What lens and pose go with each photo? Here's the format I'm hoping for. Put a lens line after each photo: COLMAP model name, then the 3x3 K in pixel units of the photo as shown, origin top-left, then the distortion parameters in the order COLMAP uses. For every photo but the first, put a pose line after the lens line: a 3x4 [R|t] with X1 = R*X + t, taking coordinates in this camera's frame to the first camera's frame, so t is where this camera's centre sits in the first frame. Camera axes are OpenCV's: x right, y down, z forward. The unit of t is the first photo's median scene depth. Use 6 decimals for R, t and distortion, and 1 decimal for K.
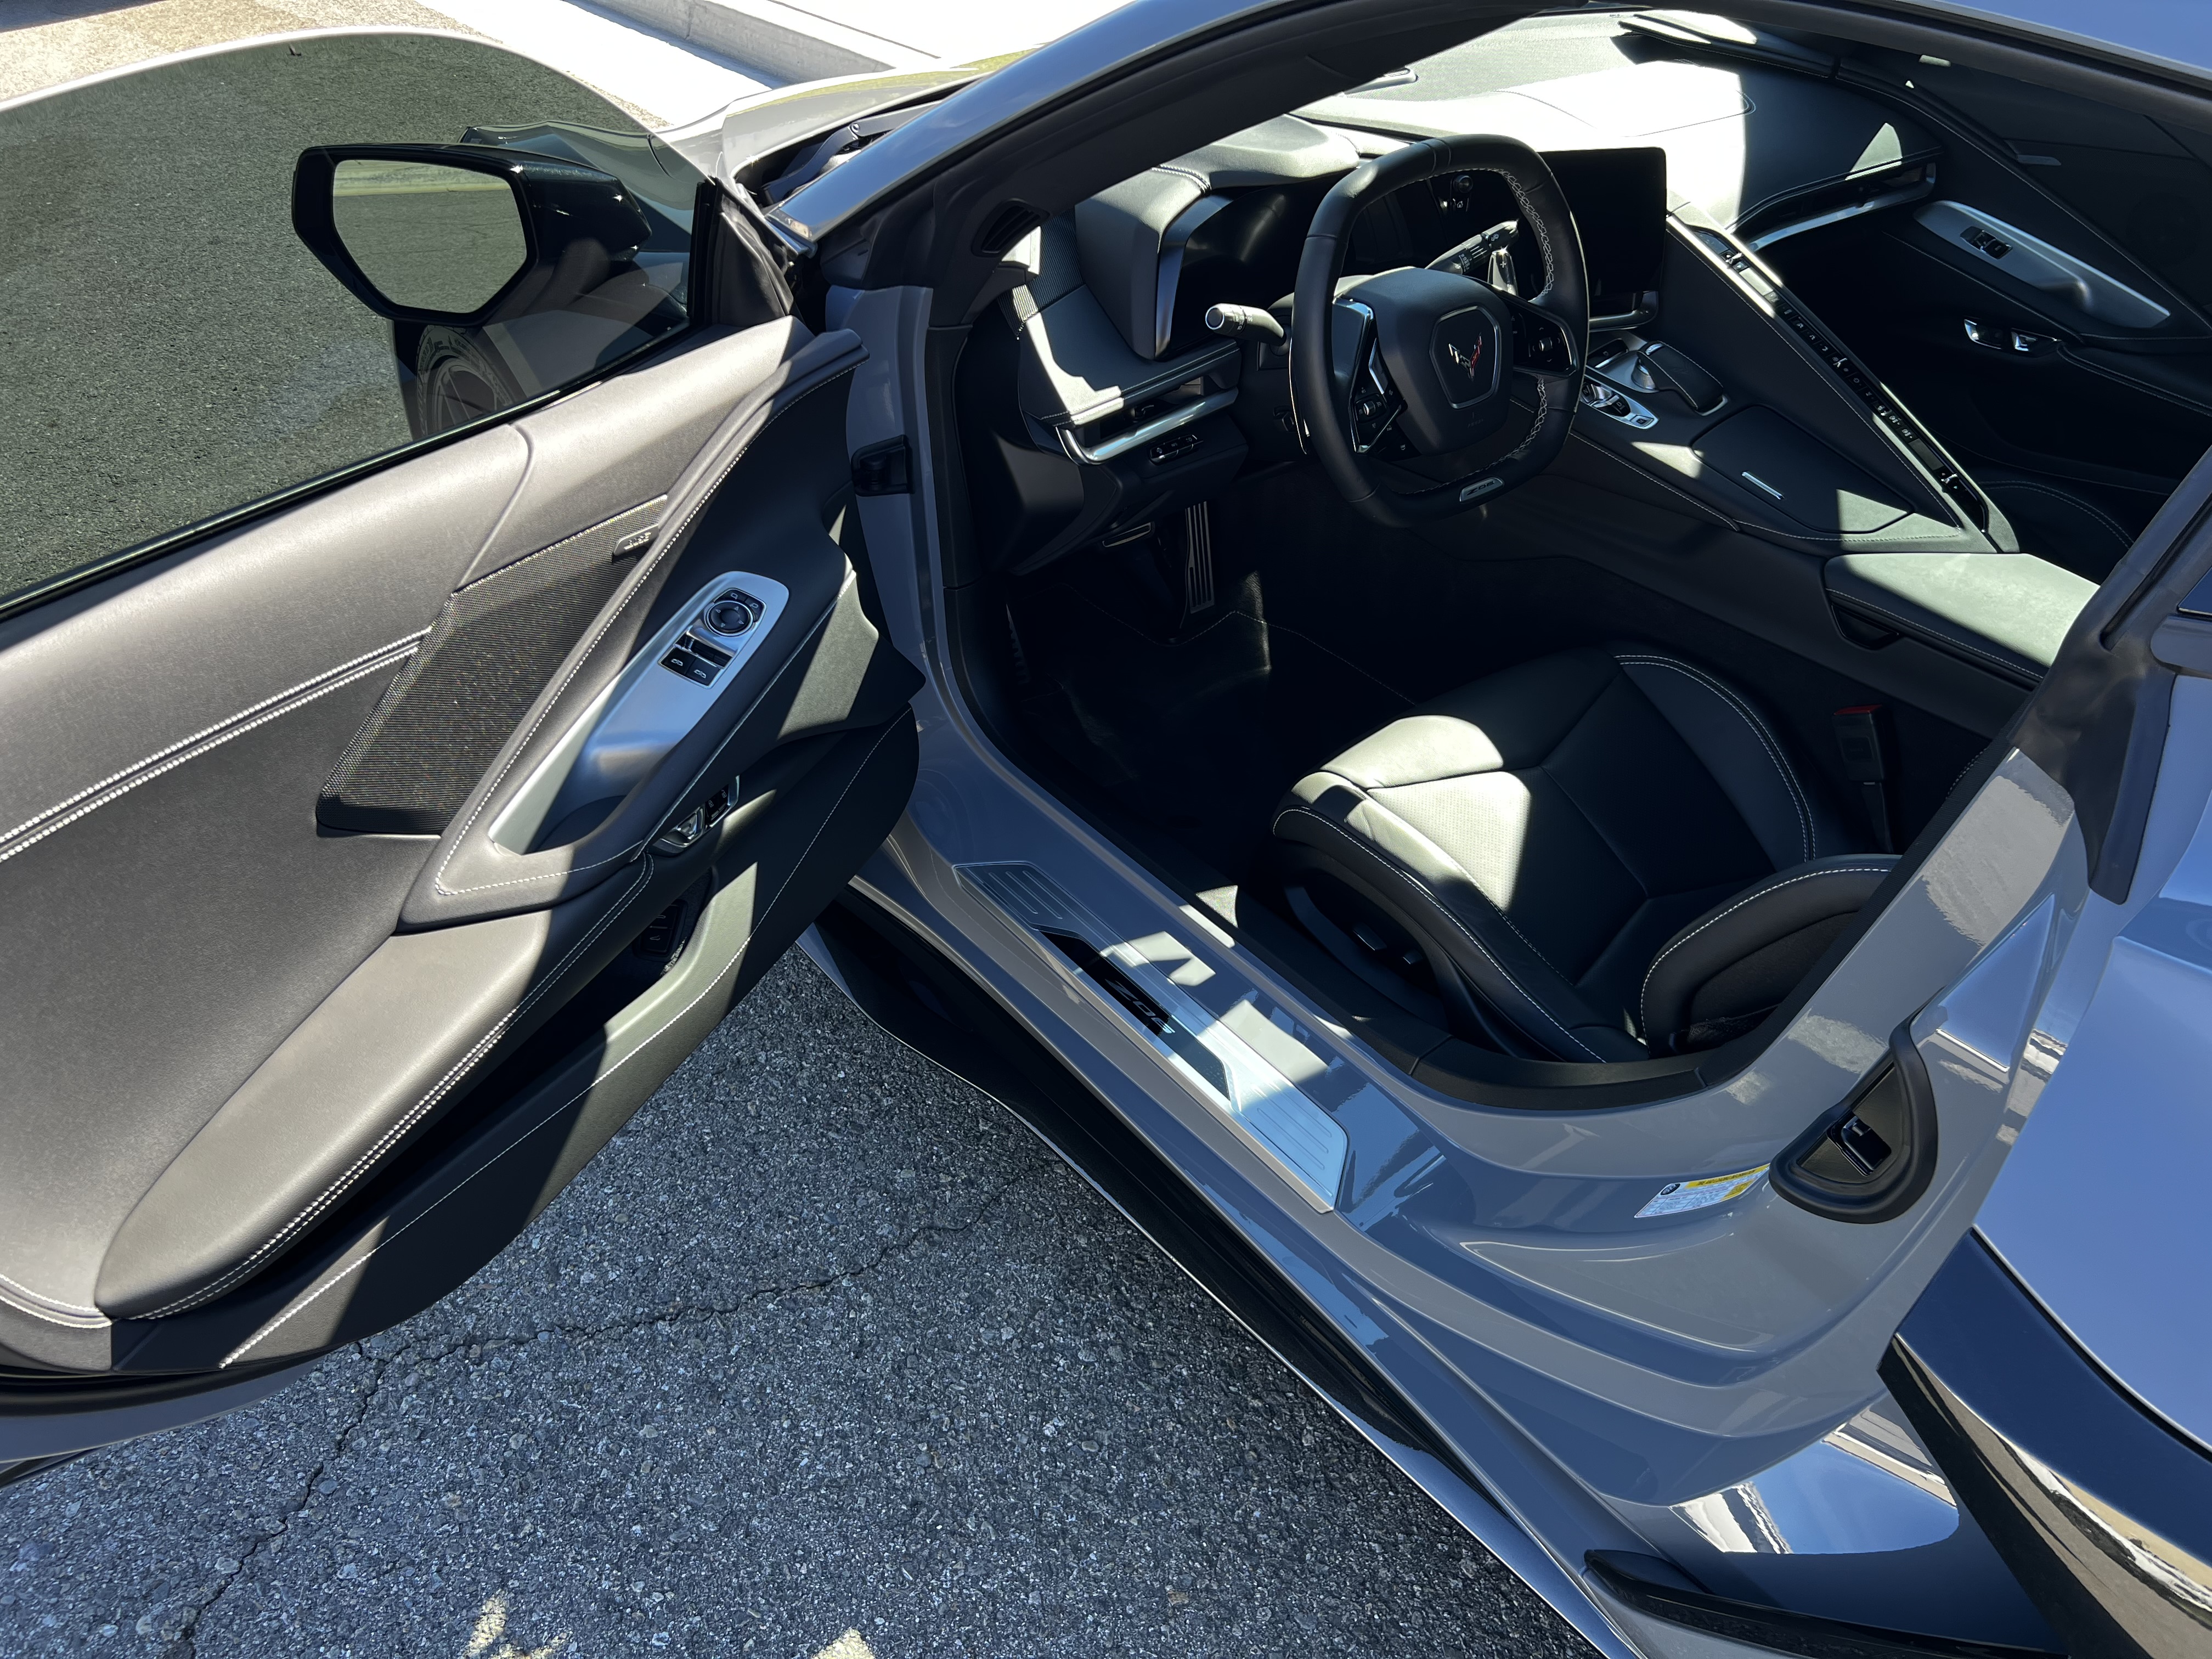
lens RADIAL K [[1674.4, 0, 1106.0], [0, 1674.4, 829.5], [0, 0, 1]] dist [-0.005378, -0.001720]
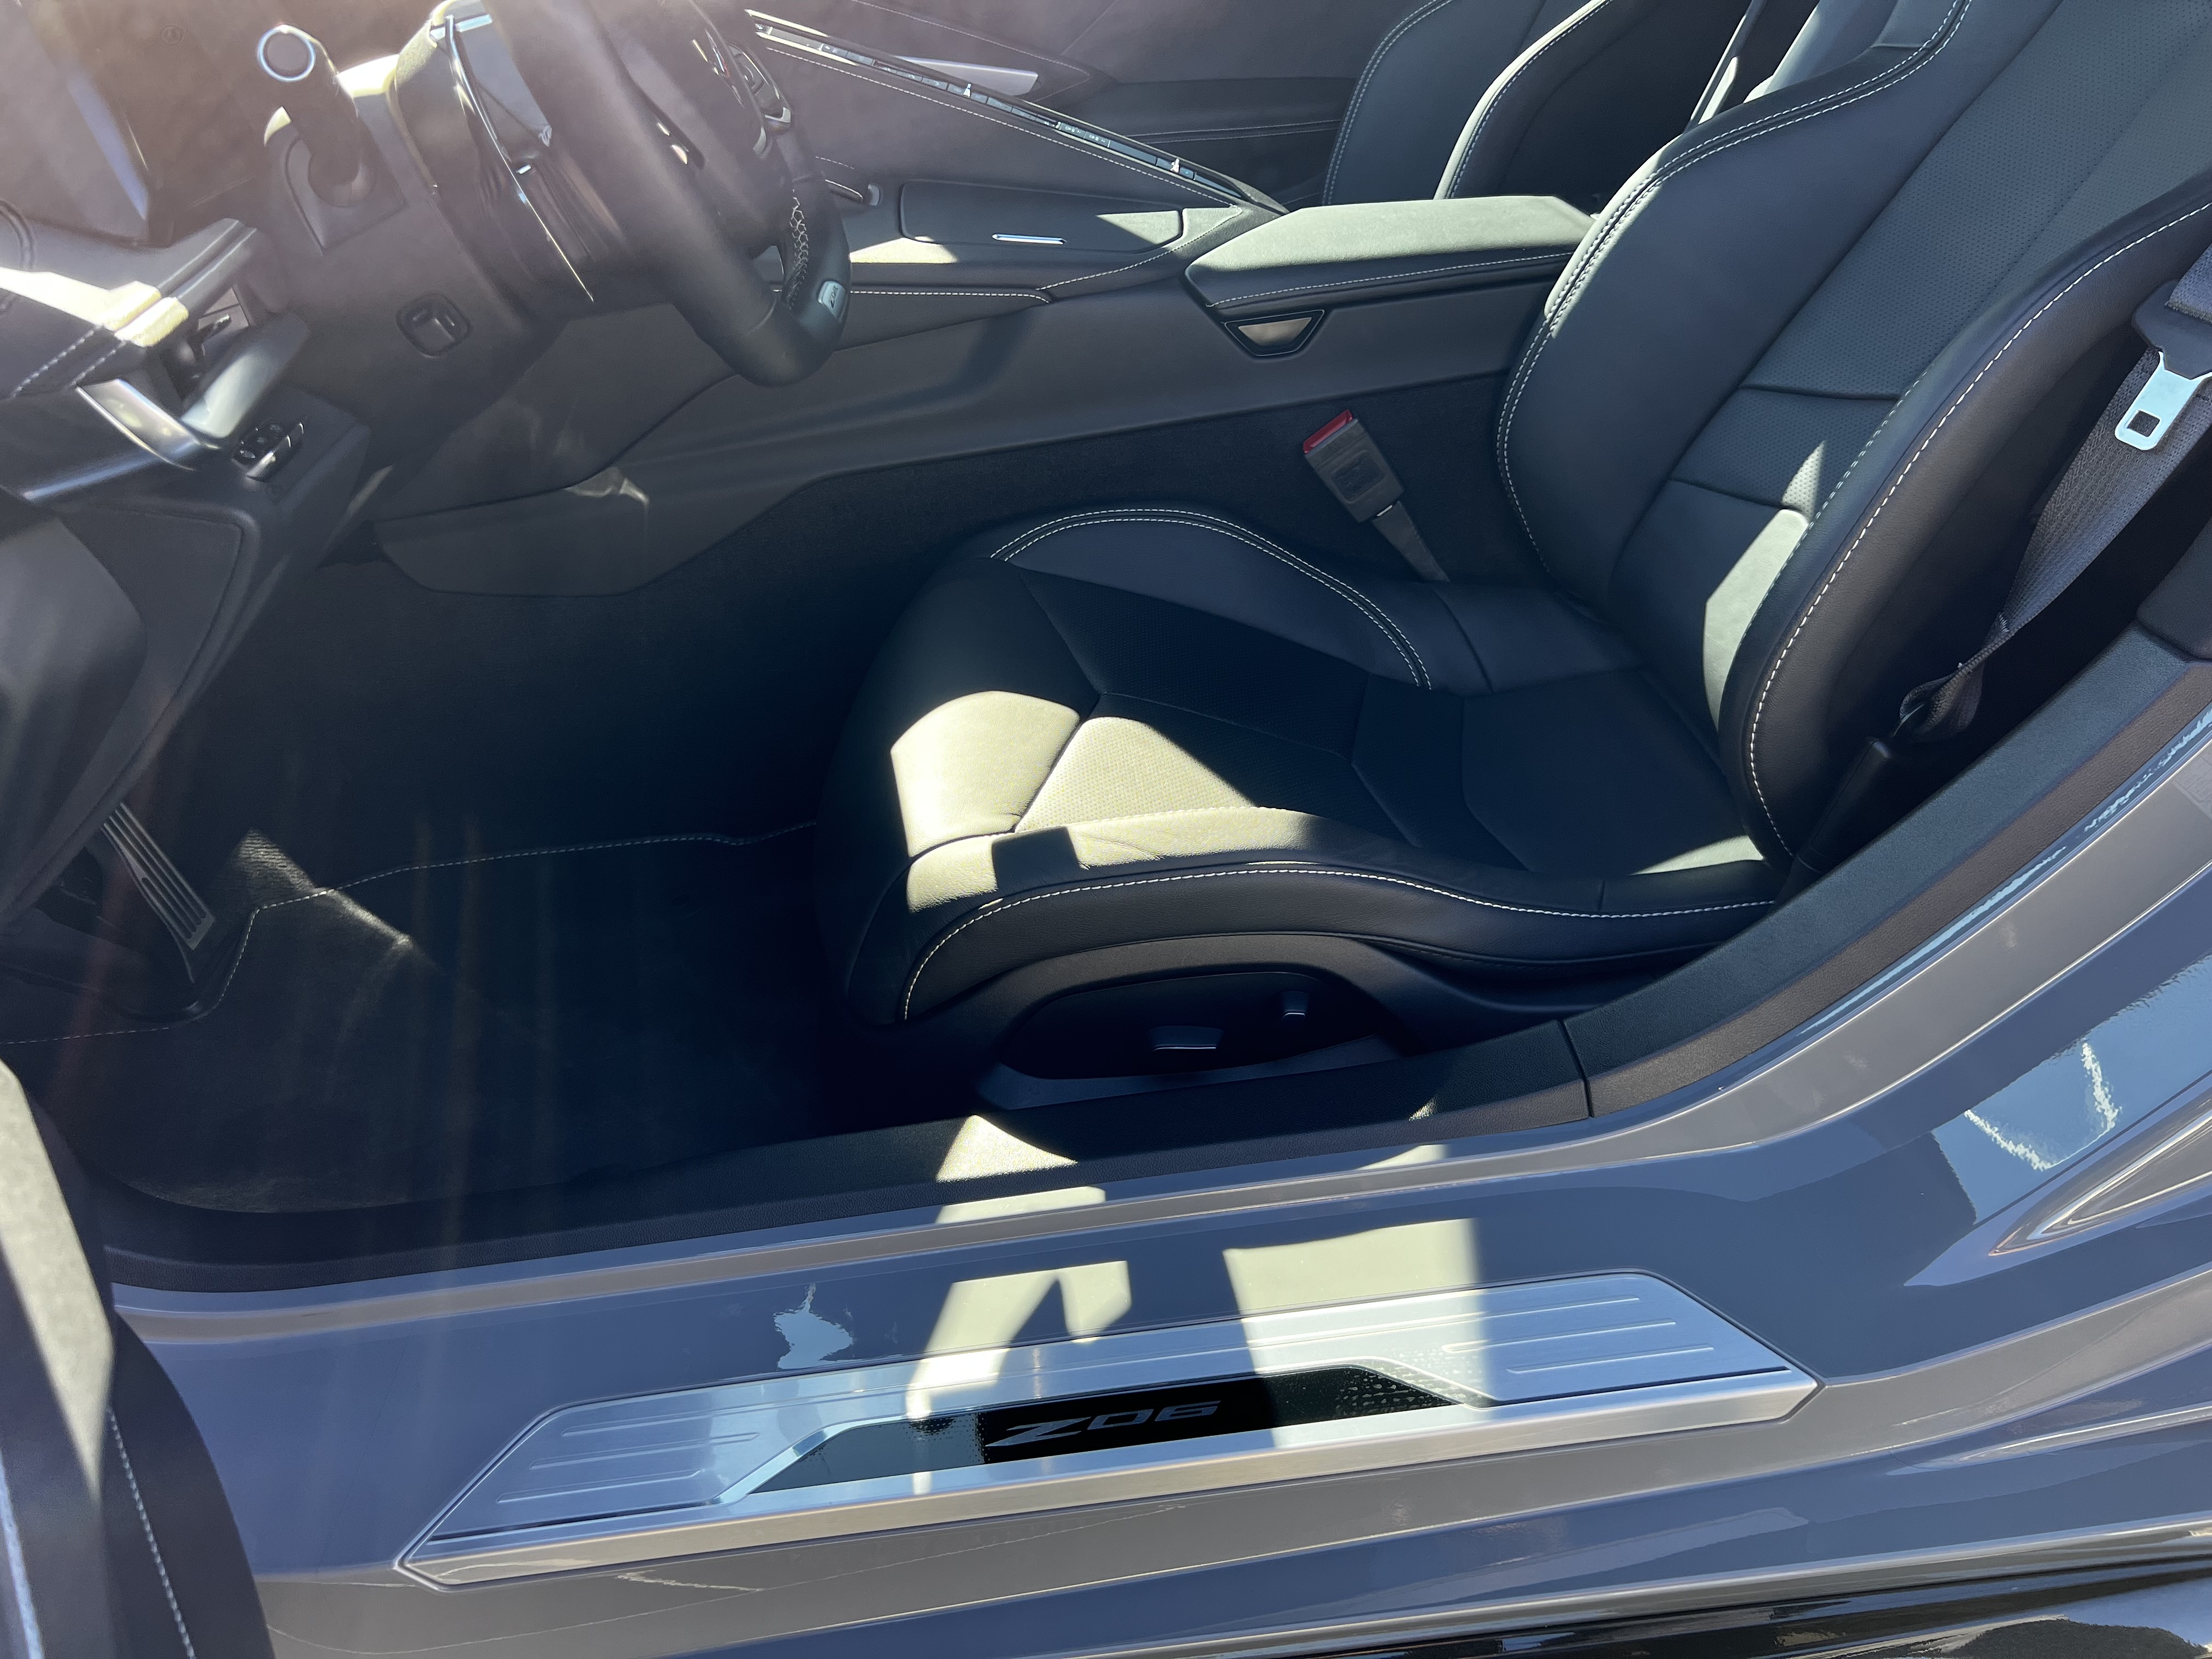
lens RADIAL K [[1667.3, 0, 1106.1], [0, 1667.3, 794.3], [0, 0, 1]] dist [0.052048, -0.000475]
pose [[0.556847, -0.472881, 0.682865, -0.197895], [0.583747, 0.807654, 0.083276, -0.063429], [-0.590898, 0.352249, 0.725782, 0.605188]]
